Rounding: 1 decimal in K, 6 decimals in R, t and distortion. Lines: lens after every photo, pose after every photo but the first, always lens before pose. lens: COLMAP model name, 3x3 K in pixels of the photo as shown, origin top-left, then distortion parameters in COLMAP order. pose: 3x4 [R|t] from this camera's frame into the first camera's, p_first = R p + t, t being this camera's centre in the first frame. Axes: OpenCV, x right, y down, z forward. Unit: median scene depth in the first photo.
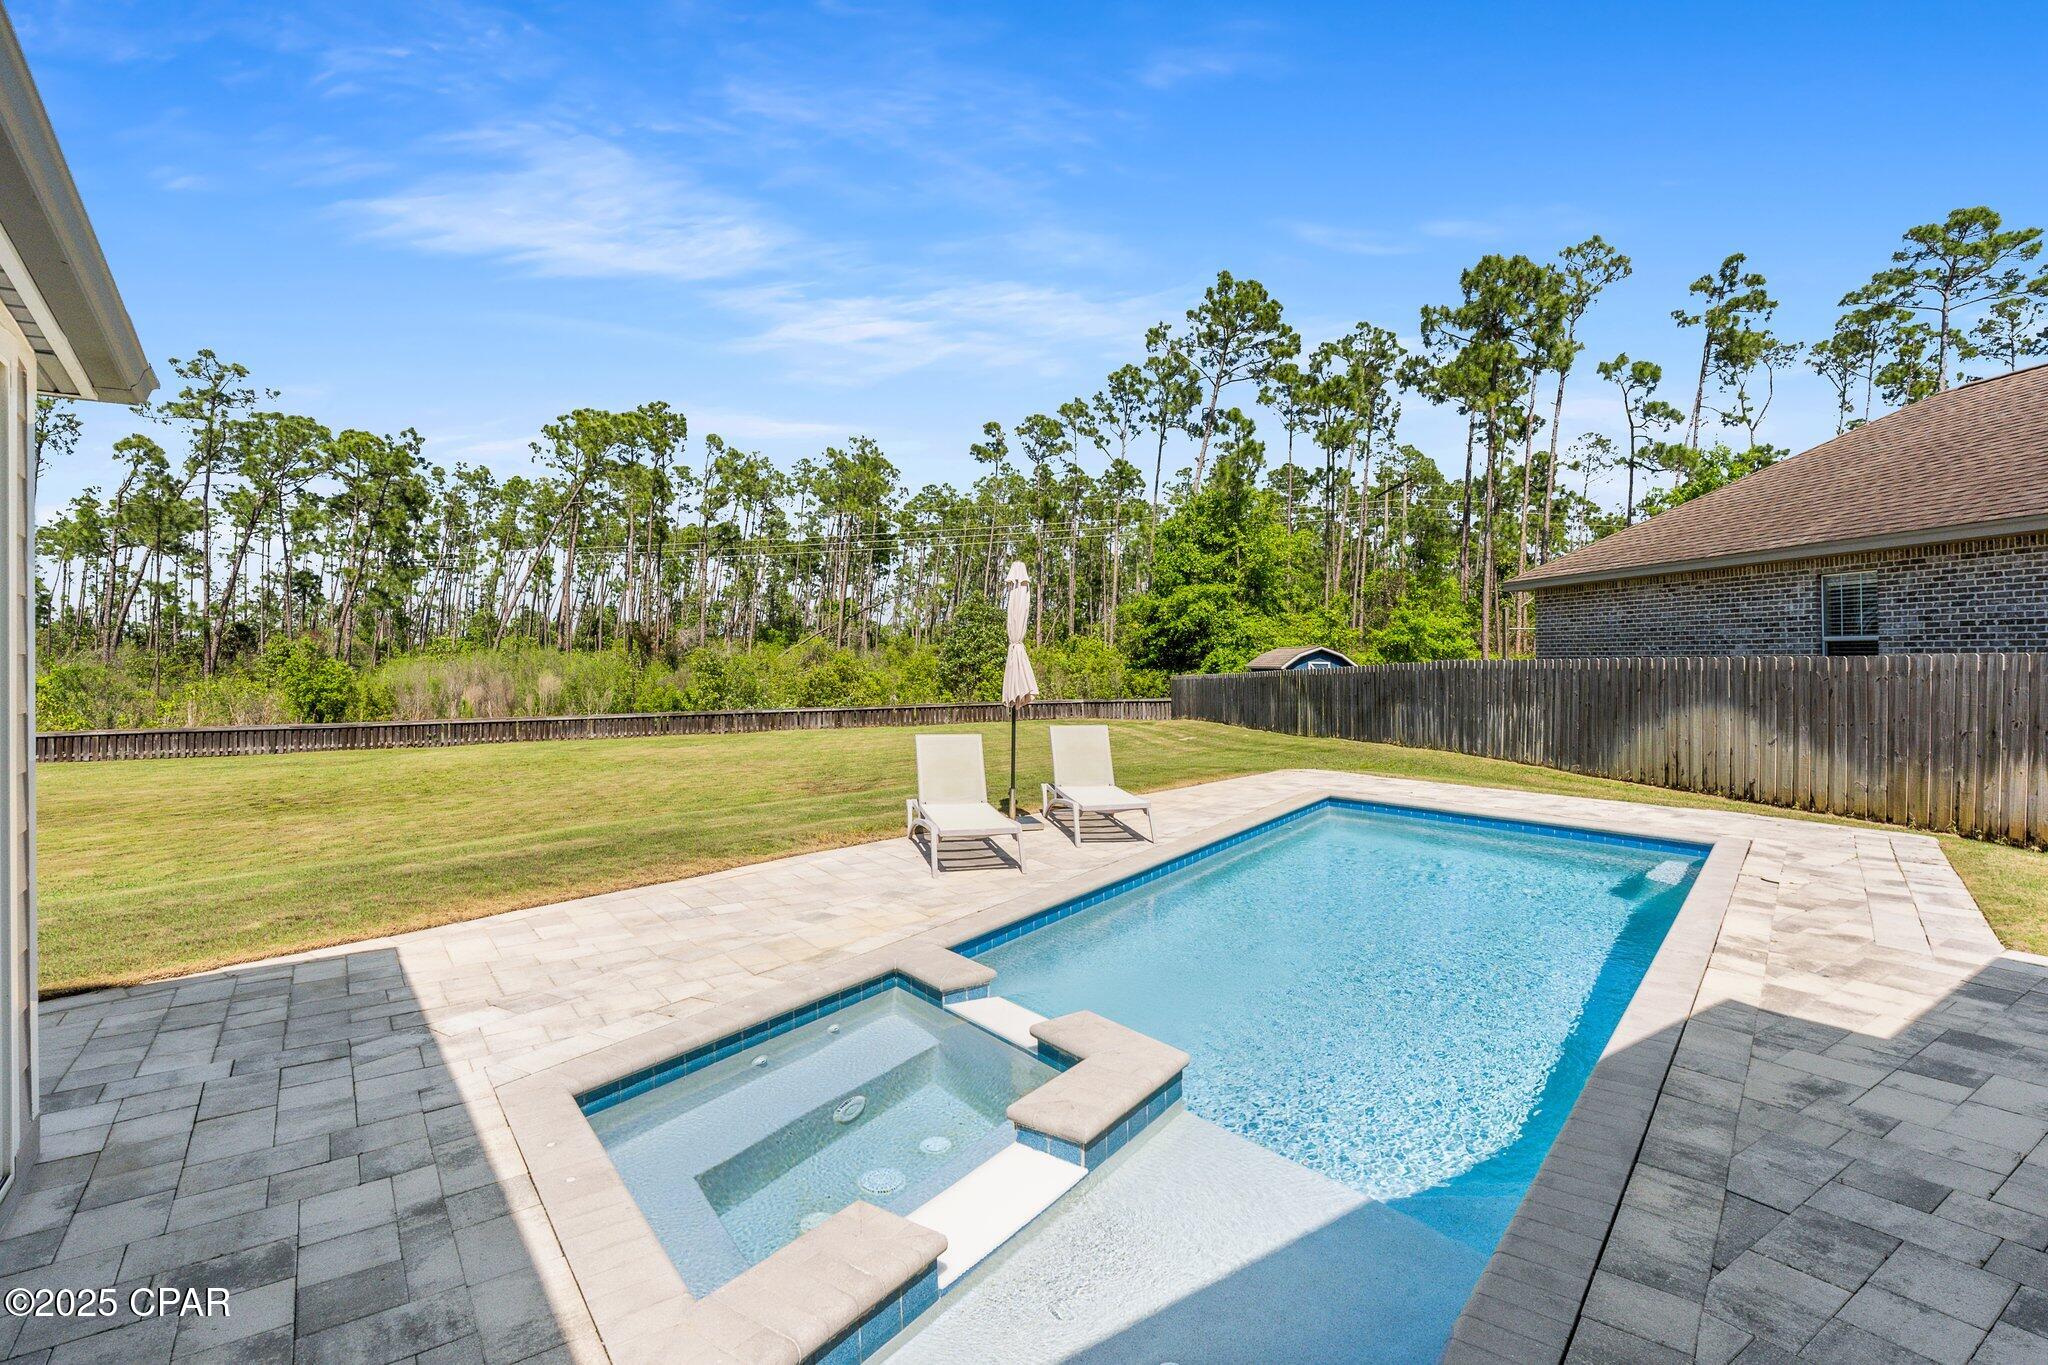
lens RADIAL K [[992.1, 0, 1017.8], [0, 992.1, 647.1], [0, 0, 1]] dist [0.004521, -0.000083]
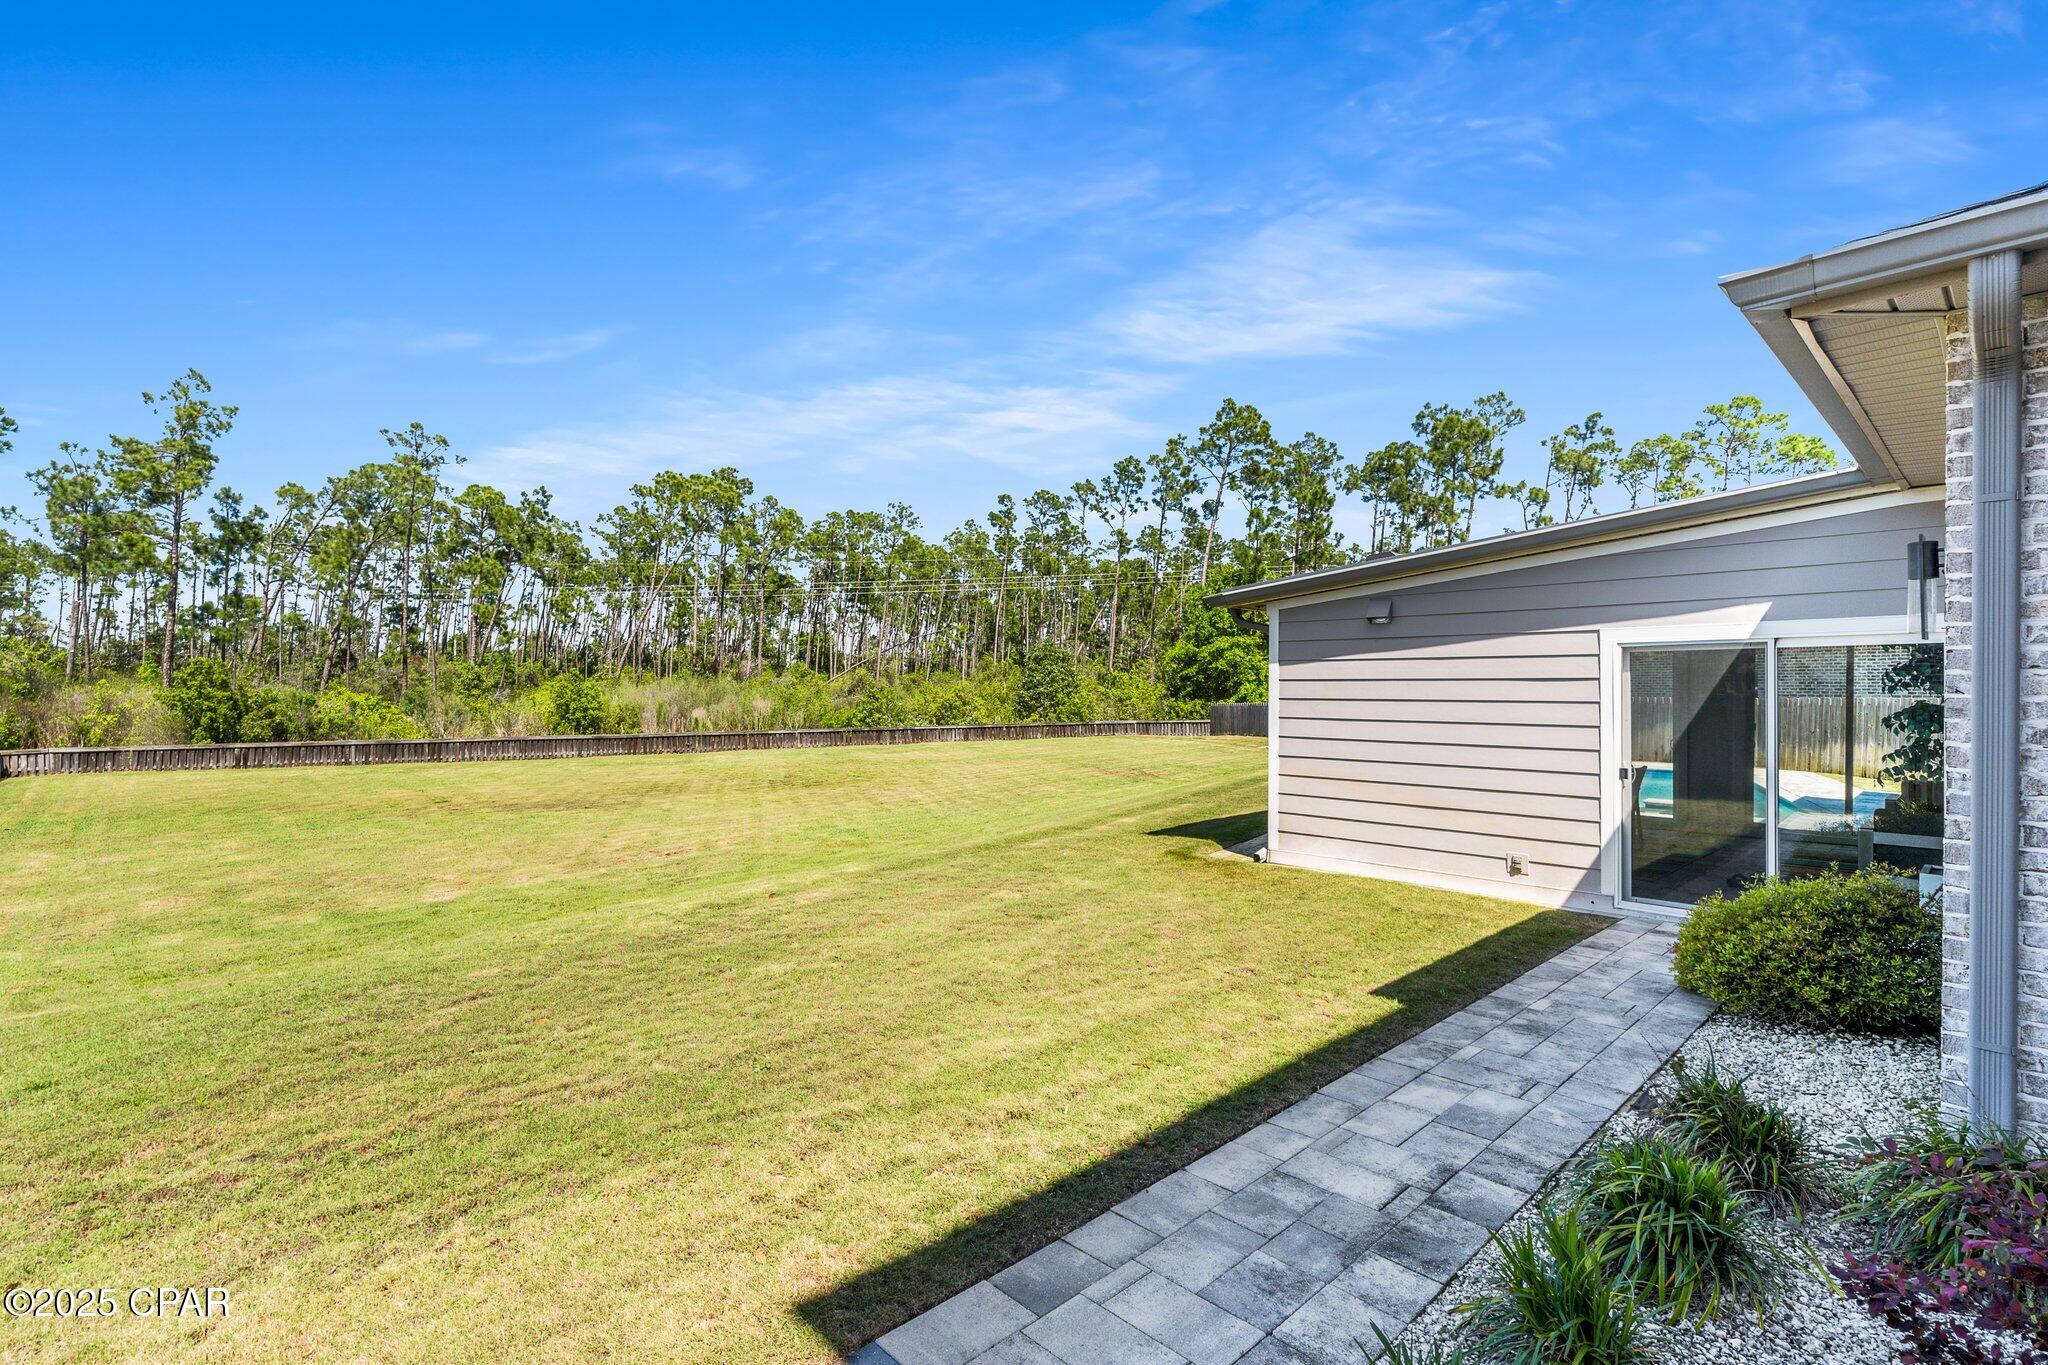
lens RADIAL K [[914.6, 0, 1024.0], [0, 914.6, 682.5], [0, 0, 1]] dist [0.022137, 0.000379]
pose [[0.991694, 0.011742, 0.128081, -0.230456], [-0.012565, 0.999905, 0.005622, -0.003302], [-0.128003, -0.007184, 0.991748, -0.191432]]
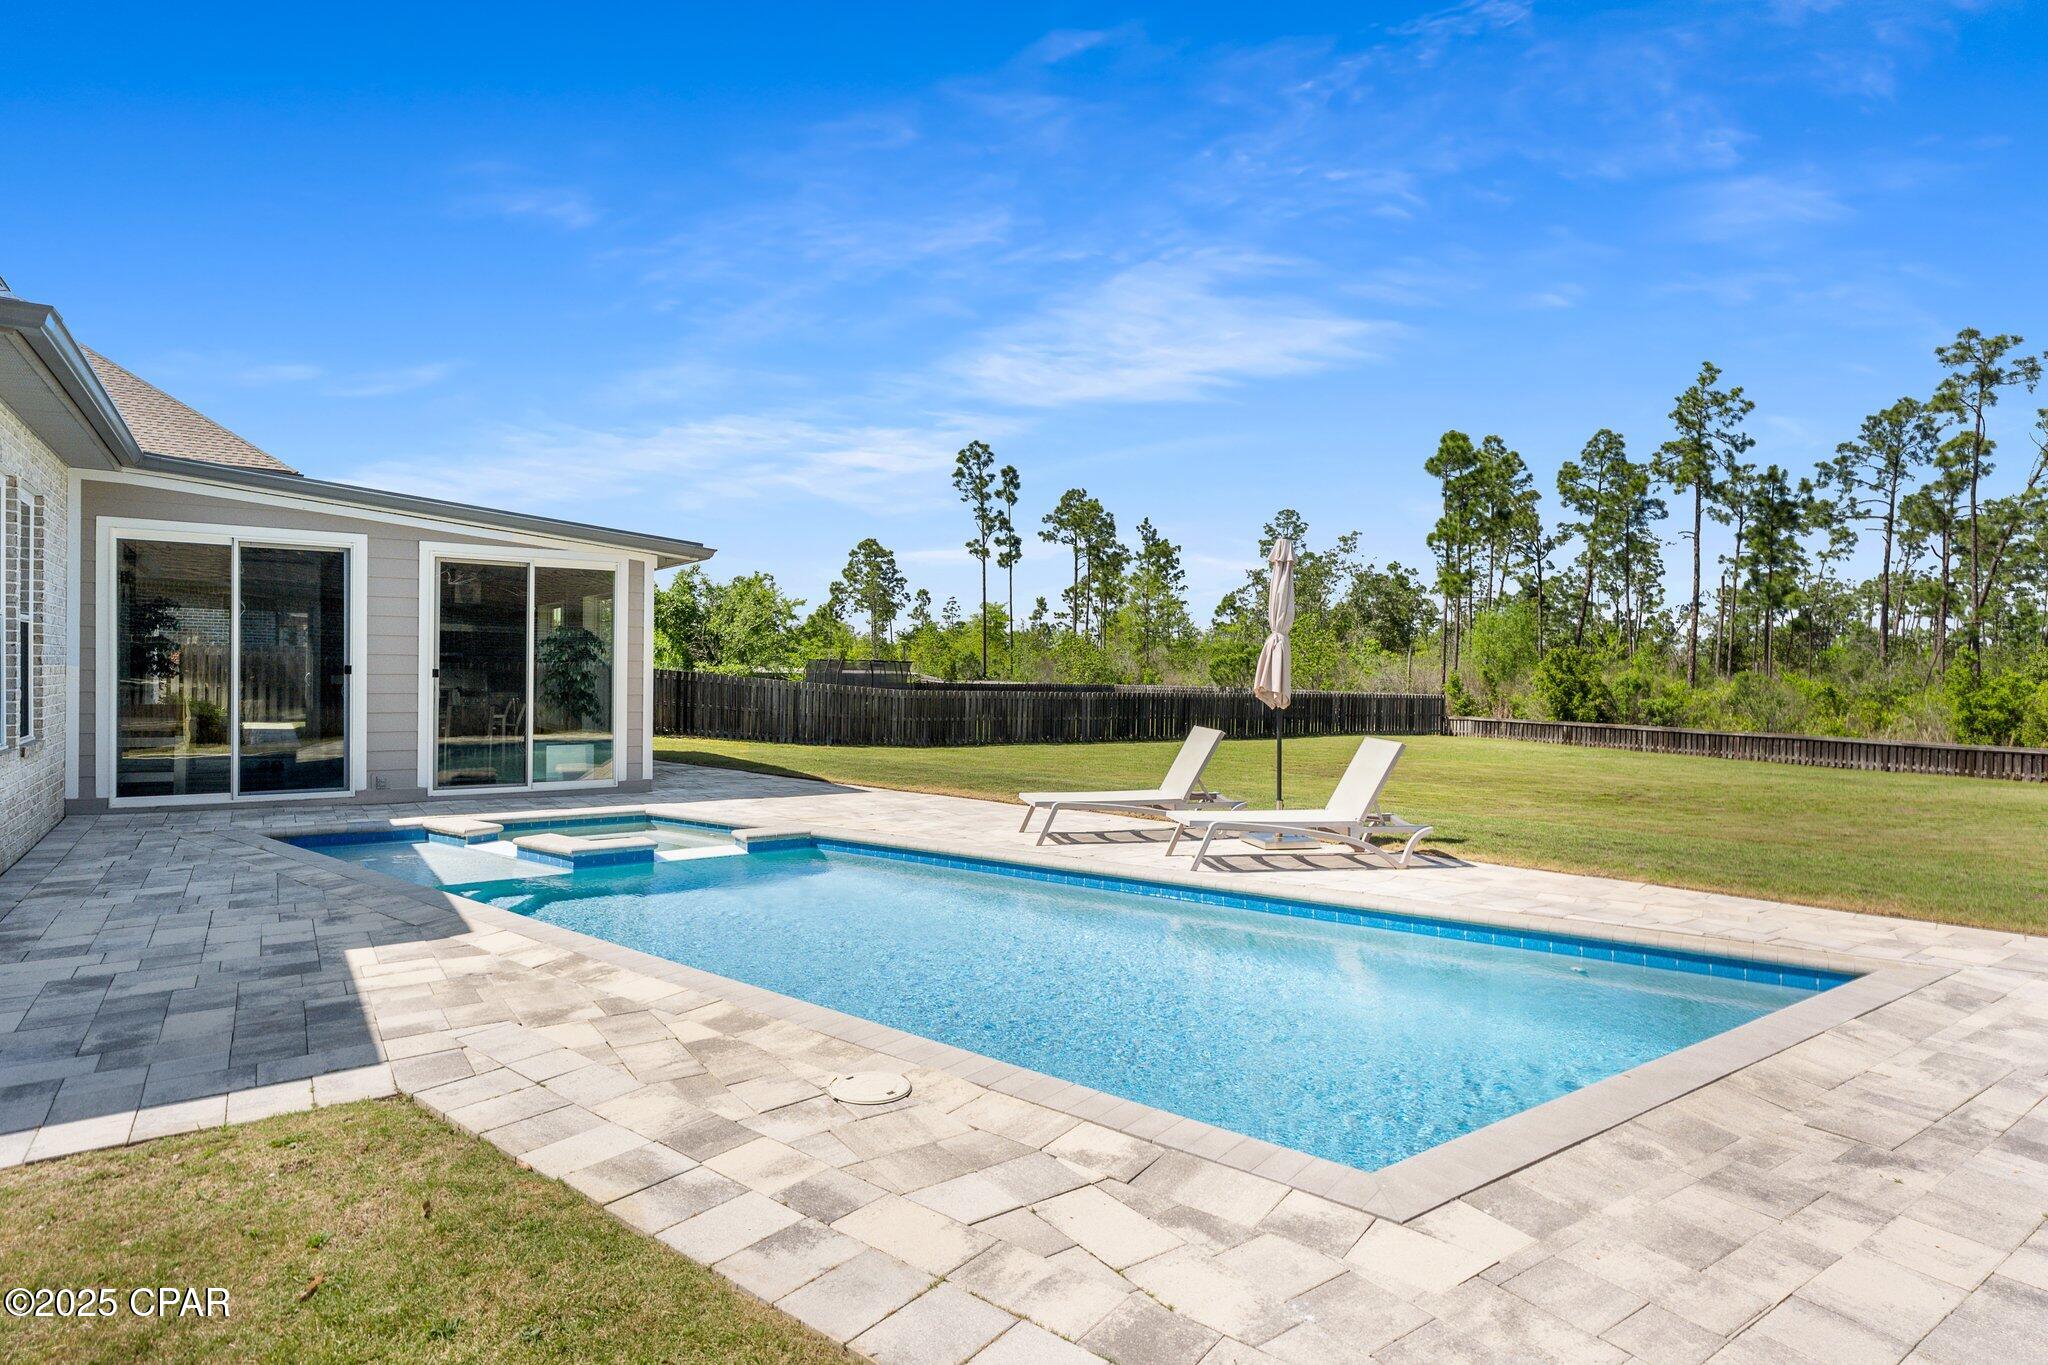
lens RADIAL K [[1113.9, 0, 1024.0], [0, 1113.9, 682.5], [0, 0, 1]] dist [0.001493, -0.000099]
pose [[0.008959, 0.020654, -0.999747, 0.193086], [-0.005621, 0.999772, 0.020604, 0.005770], [0.999944, 0.005435, 0.009073, 0.136264]]
